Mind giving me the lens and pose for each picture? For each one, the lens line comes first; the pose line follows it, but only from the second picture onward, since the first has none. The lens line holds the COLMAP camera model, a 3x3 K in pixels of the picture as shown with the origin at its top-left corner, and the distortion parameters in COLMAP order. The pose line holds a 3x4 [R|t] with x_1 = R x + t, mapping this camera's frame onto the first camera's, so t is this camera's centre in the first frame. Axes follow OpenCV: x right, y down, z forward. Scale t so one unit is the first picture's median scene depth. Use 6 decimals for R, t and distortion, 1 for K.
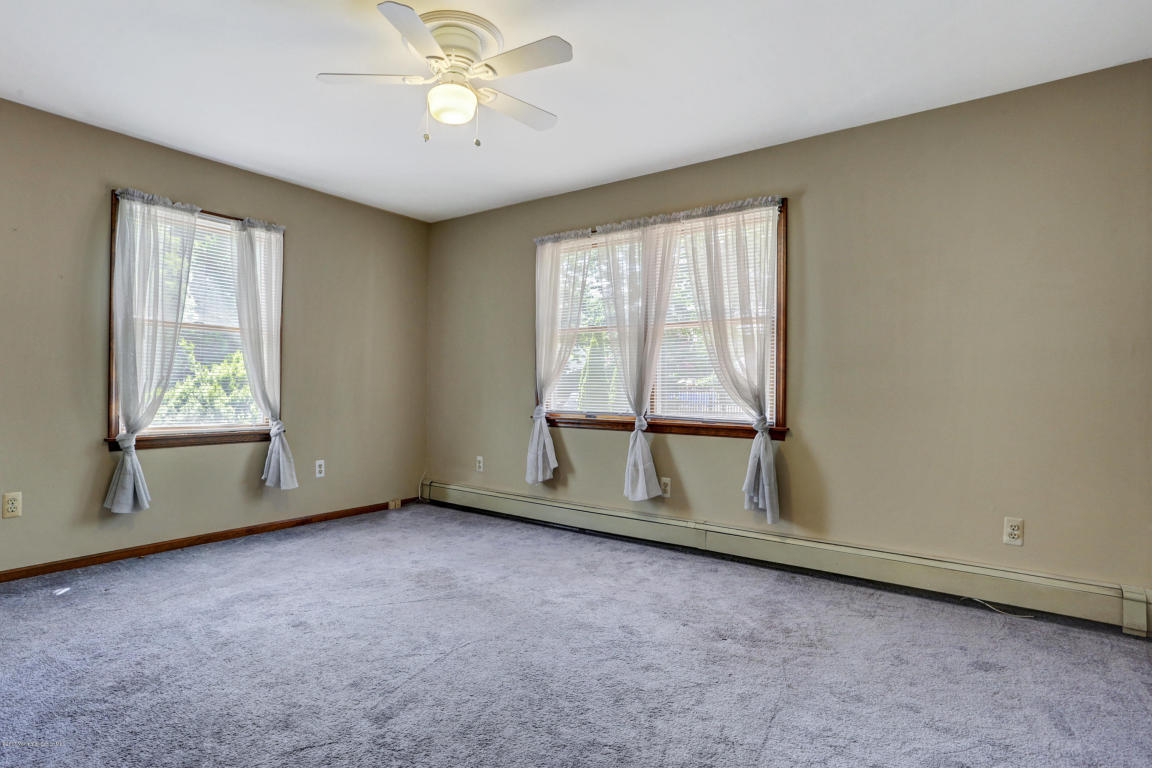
lens RADIAL K [[604.9, 0, 569.0], [0, 604.9, 384.7], [0, 0, 1]] dist [-0.027212, 0.008340]
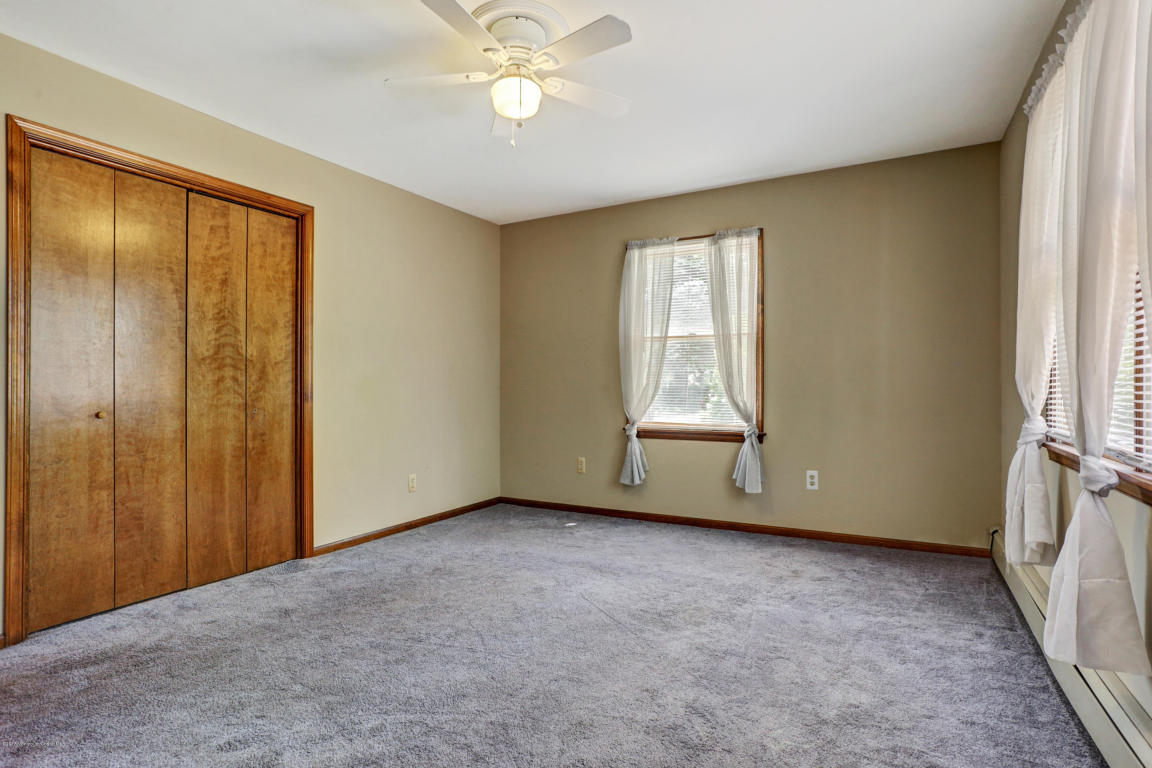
lens RADIAL K [[582.6, 0, 567.0], [0, 582.6, 392.7], [0, 0, 1]] dist [-0.036913, 0.009201]
pose [[0.109228, -0.001250, -0.994016, 0.499086], [0.005985, 0.999982, -0.000600, 0.009172], [0.993999, -0.005884, 0.109234, 0.667262]]
